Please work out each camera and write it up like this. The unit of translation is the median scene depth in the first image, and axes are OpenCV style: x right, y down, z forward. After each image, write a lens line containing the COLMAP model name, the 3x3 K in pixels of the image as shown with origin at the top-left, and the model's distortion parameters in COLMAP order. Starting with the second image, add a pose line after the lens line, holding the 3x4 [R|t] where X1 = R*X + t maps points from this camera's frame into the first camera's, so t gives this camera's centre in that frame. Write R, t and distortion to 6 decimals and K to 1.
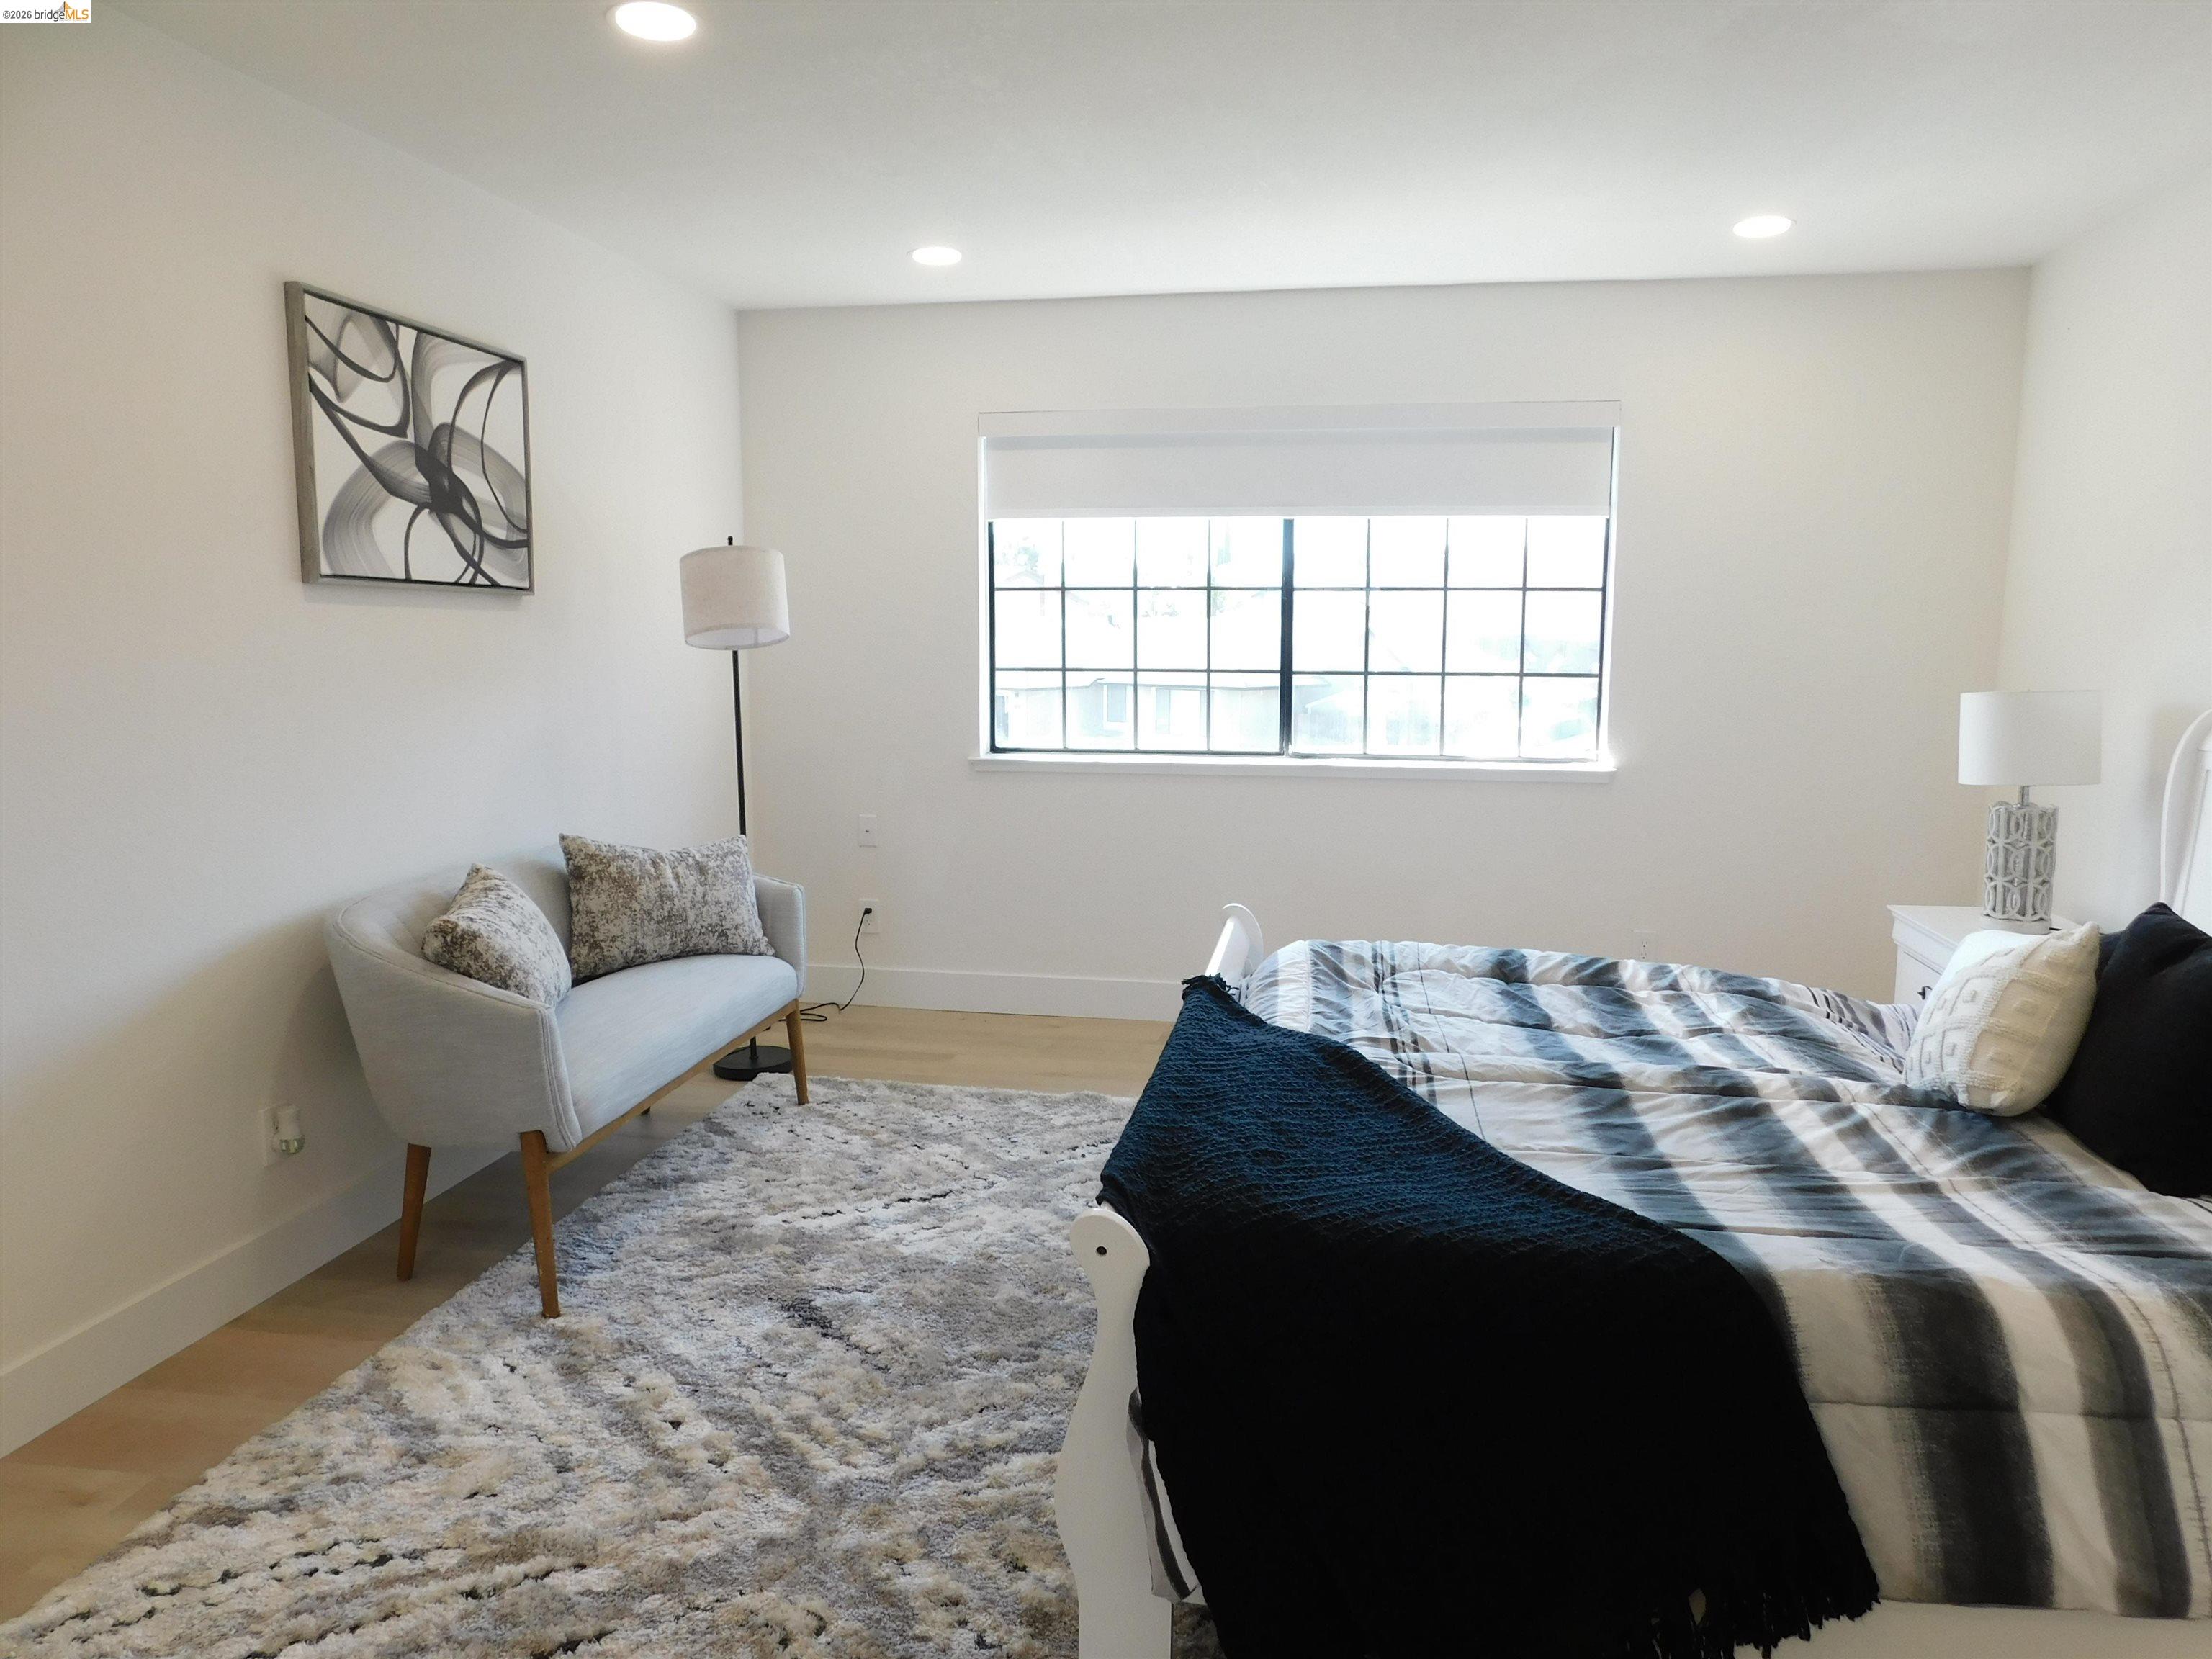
lens RADIAL K [[1457.4, 0, 1106.0], [0, 1457.4, 829.5], [0, 0, 1]] dist [-0.067660, 0.060108]
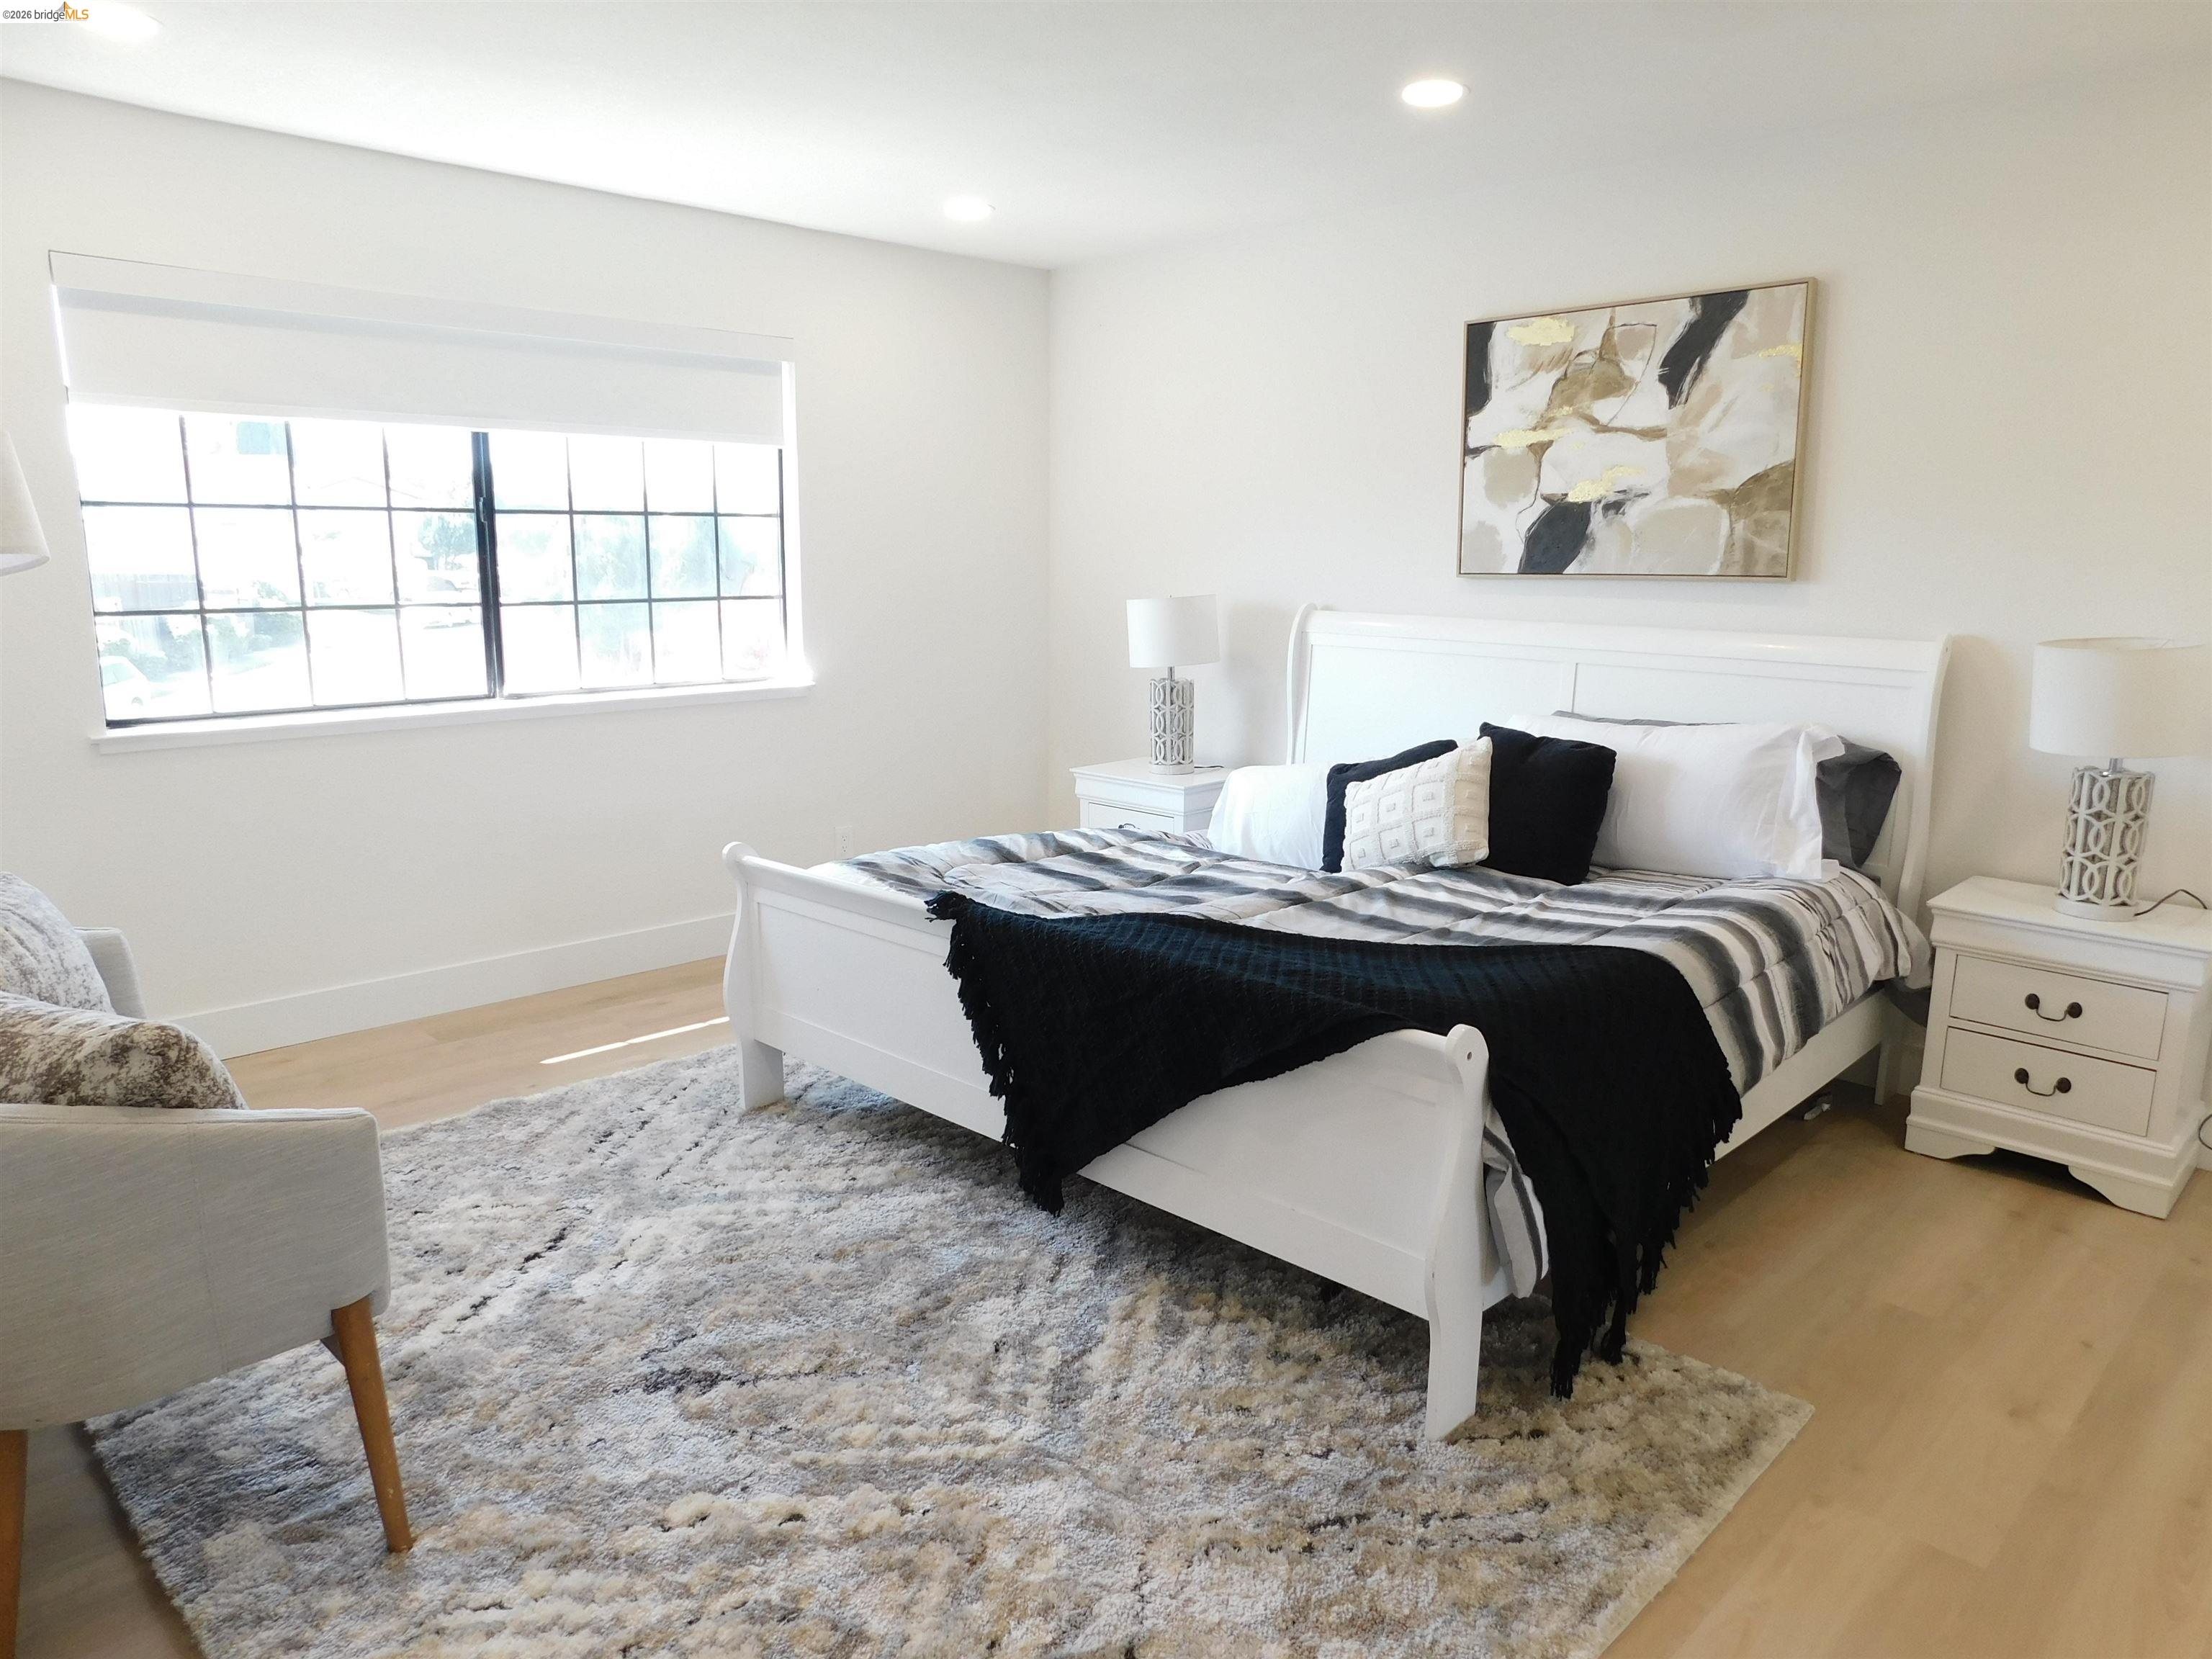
lens RADIAL K [[1457.4, 0, 1106.0], [0, 1457.4, 829.5], [0, 0, 1]] dist [-0.067660, 0.060108]
pose [[0.584611, -0.151987, 0.796950, -0.401564], [0.112728, 0.987985, 0.105727, -0.023353], [-0.803444, 0.028030, 0.594720, 0.178862]]
